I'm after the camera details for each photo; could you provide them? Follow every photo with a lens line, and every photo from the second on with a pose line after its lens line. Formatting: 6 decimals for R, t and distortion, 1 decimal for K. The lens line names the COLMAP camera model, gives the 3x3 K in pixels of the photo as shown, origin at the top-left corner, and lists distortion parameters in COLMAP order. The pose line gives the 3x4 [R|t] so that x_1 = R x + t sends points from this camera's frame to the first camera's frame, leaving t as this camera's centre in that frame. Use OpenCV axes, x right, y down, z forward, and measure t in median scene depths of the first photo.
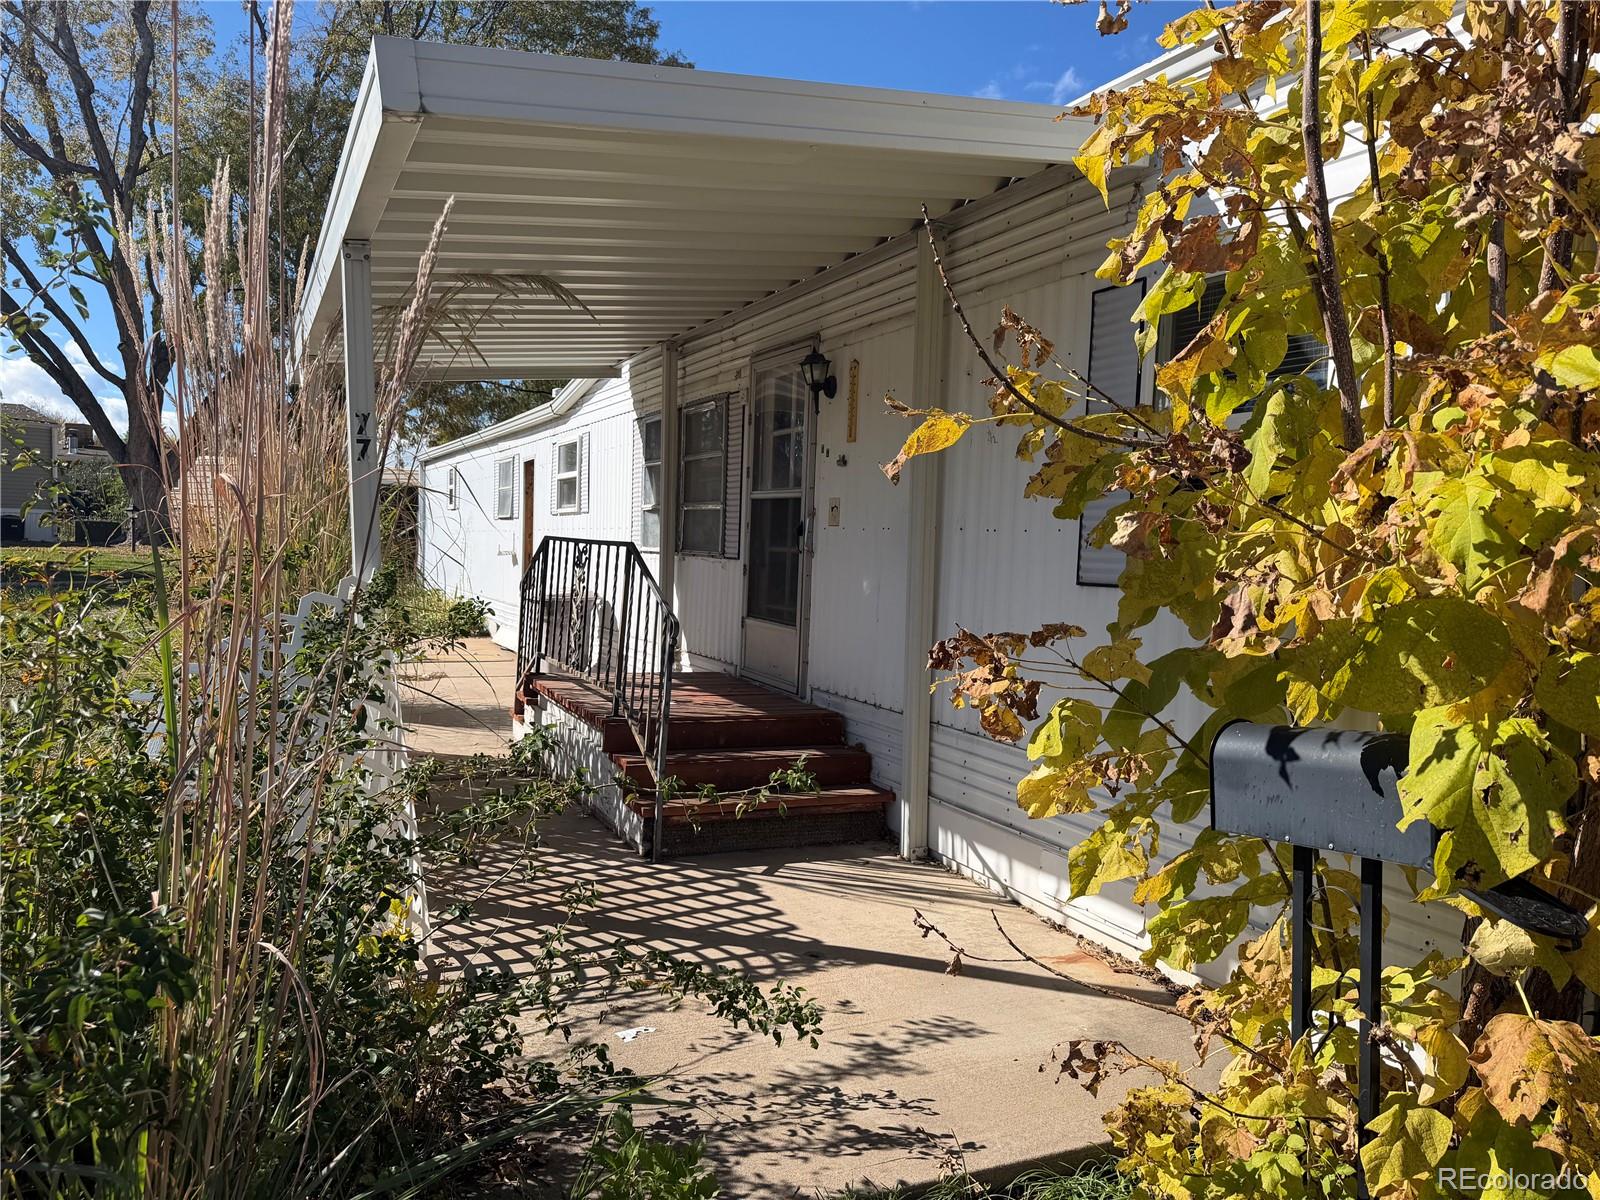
lens RADIAL K [[1105.9, 0, 807.8], [0, 1105.9, 610.9], [0, 0, 1]] dist [0.090037, -0.111488]
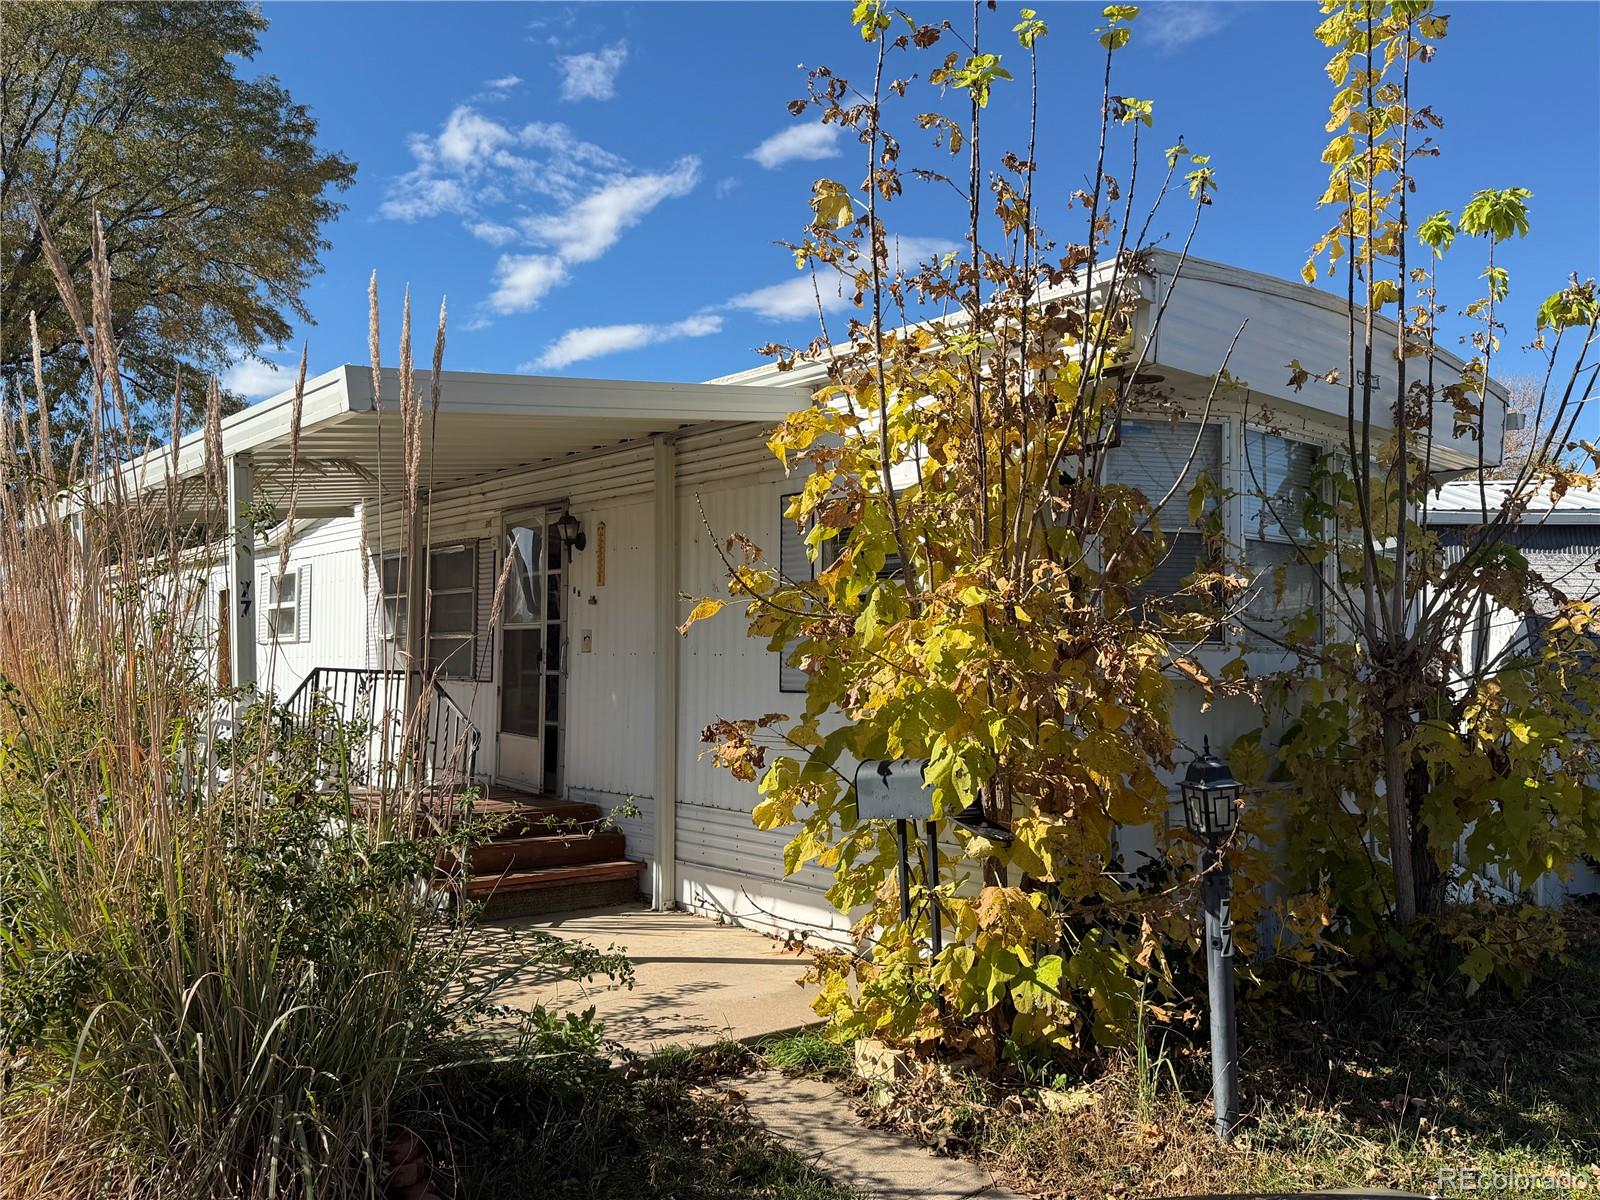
lens RADIAL K [[1235.9, 0, 791.2], [0, 1235.9, 596.6], [0, 0, 1]] dist [0.111912, -0.184647]
pose [[0.967083, -0.014063, 0.254074, -0.152356], [0.041641, 0.993758, -0.103495, 0.020434], [-0.251032, 0.110668, 0.961632, -0.573047]]
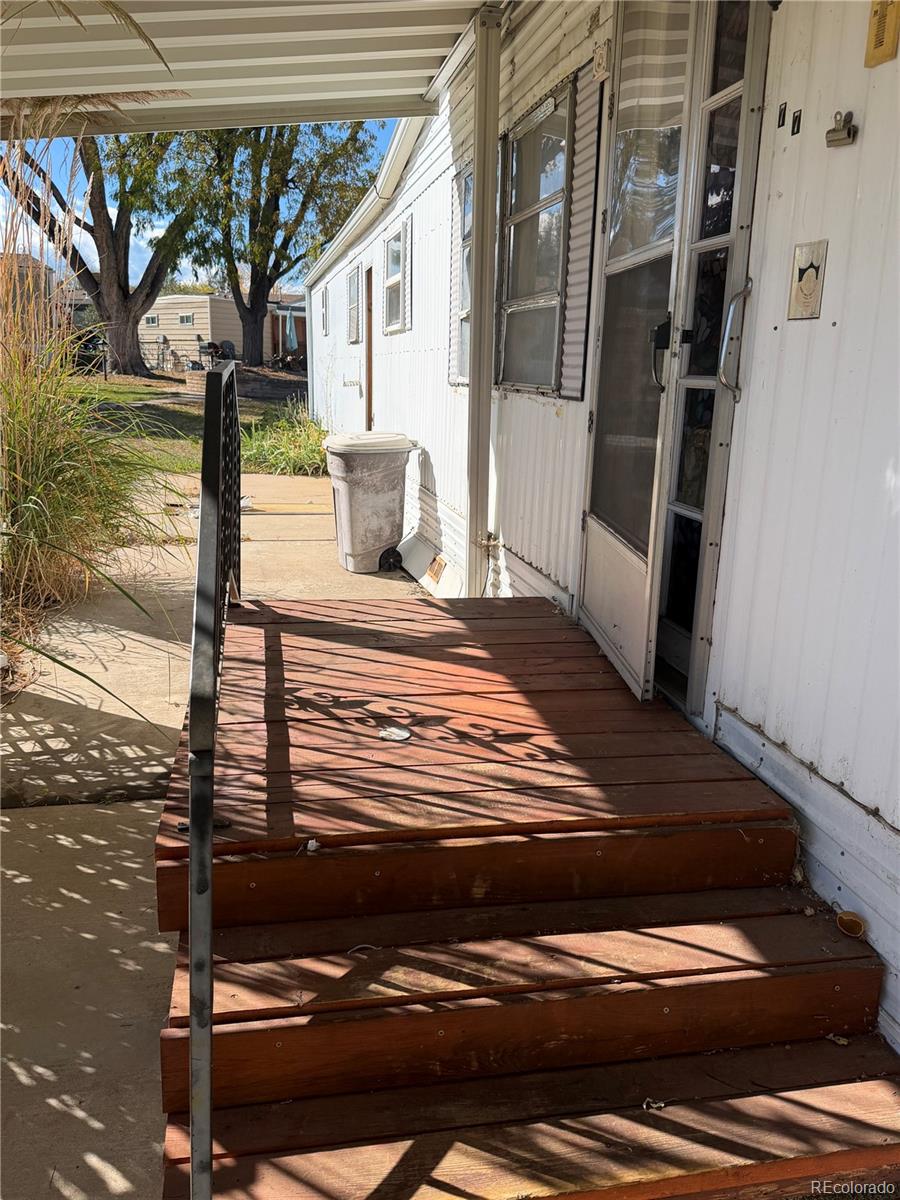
lens RADIAL K [[926.9, 0, 450.0], [0, 926.9, 600.0], [0, 0, 1]] dist [0.111912, -0.184647]
pose [[0.967203, 0.045926, -0.249818, -0.012403], [0.000457, 0.983202, 0.182518, -0.058383], [0.254004, -0.176646, 0.950935, 0.921918]]
